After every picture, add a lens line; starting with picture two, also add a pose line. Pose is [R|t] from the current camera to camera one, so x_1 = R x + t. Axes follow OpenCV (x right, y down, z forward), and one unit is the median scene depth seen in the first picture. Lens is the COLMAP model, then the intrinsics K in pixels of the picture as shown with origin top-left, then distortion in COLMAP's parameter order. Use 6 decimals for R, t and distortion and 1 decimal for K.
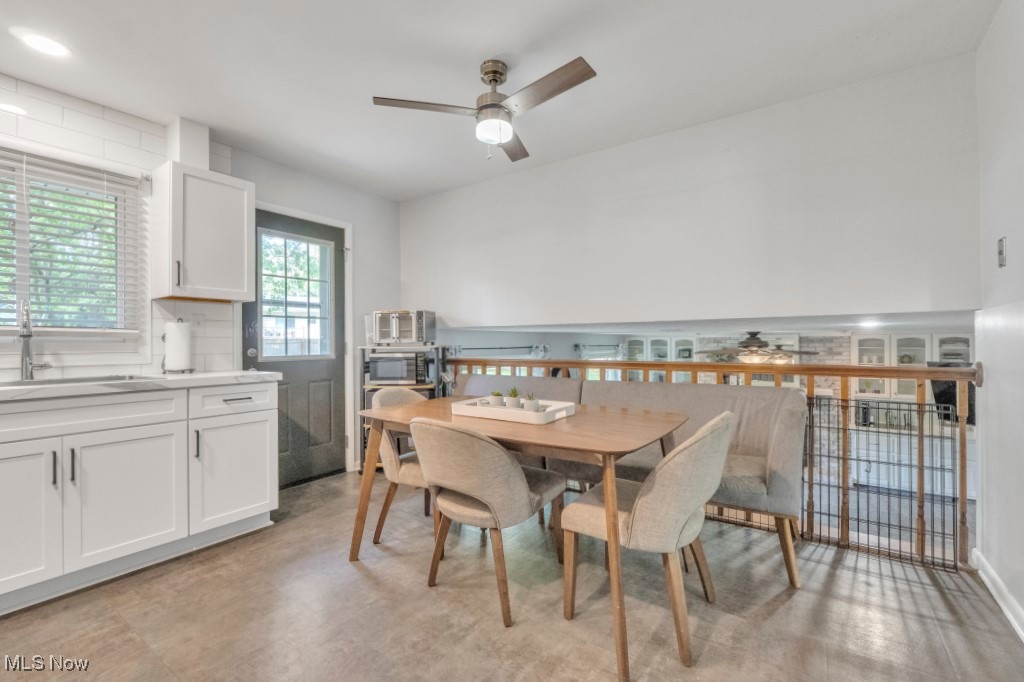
lens RADIAL K [[431.7, 0, 509.4], [0, 431.7, 345.5], [0, 0, 1]] dist [-0.009252, -0.000895]
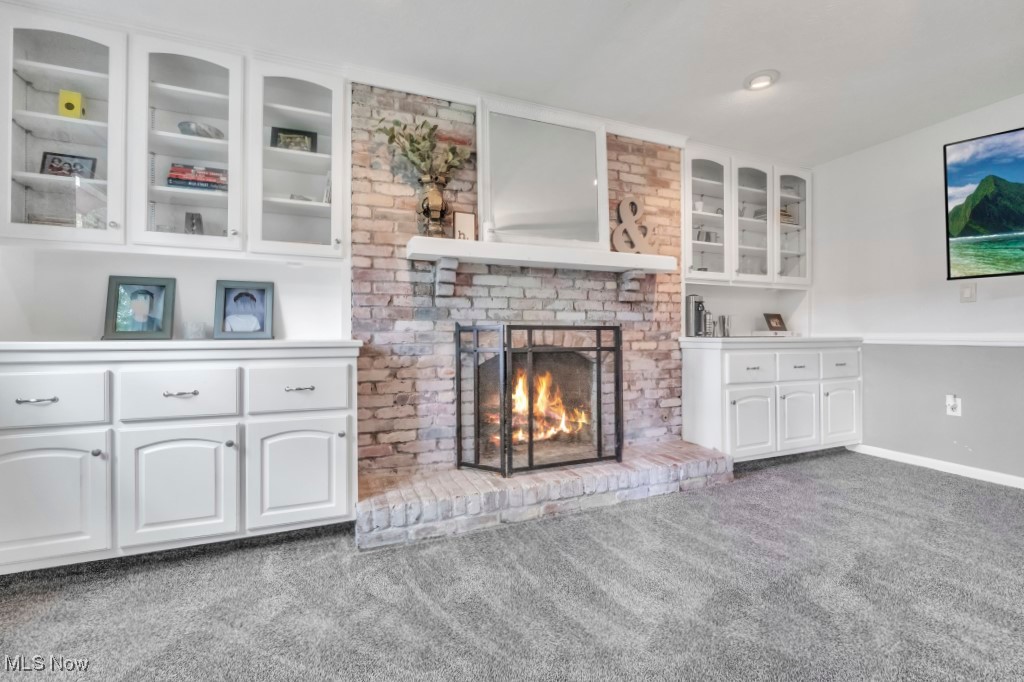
lens RADIAL K [[431.7, 0, 515.4], [0, 431.7, 335.0], [0, 0, 1]] dist [-0.009252, -0.000895]
pose [[0.532388, -0.001118, 0.846500, 0.315481], [0.004875, 0.999987, -0.001745, 0.185643], [-0.846487, 0.005055, 0.532386, 0.935879]]
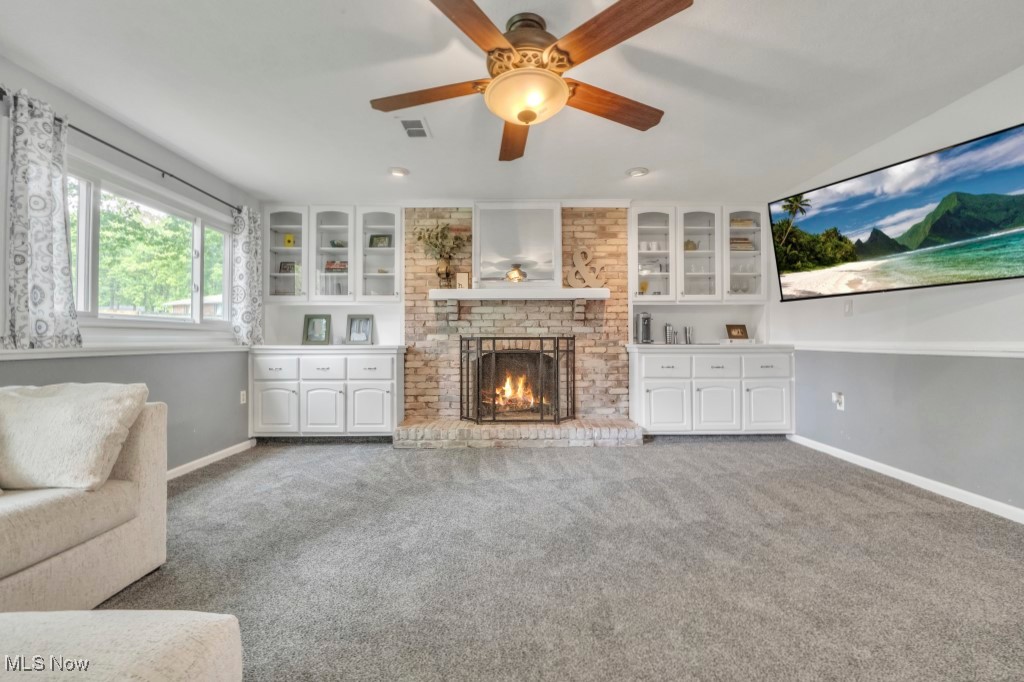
lens RADIAL K [[431.7, 0, 518.1], [0, 431.7, 334.5], [0, 0, 1]] dist [-0.009252, -0.000895]
pose [[0.804793, 0.004467, 0.593539, 0.289959], [0.005002, 0.999885, -0.014307, 0.182273], [-0.593535, 0.014483, 0.804678, 0.600208]]
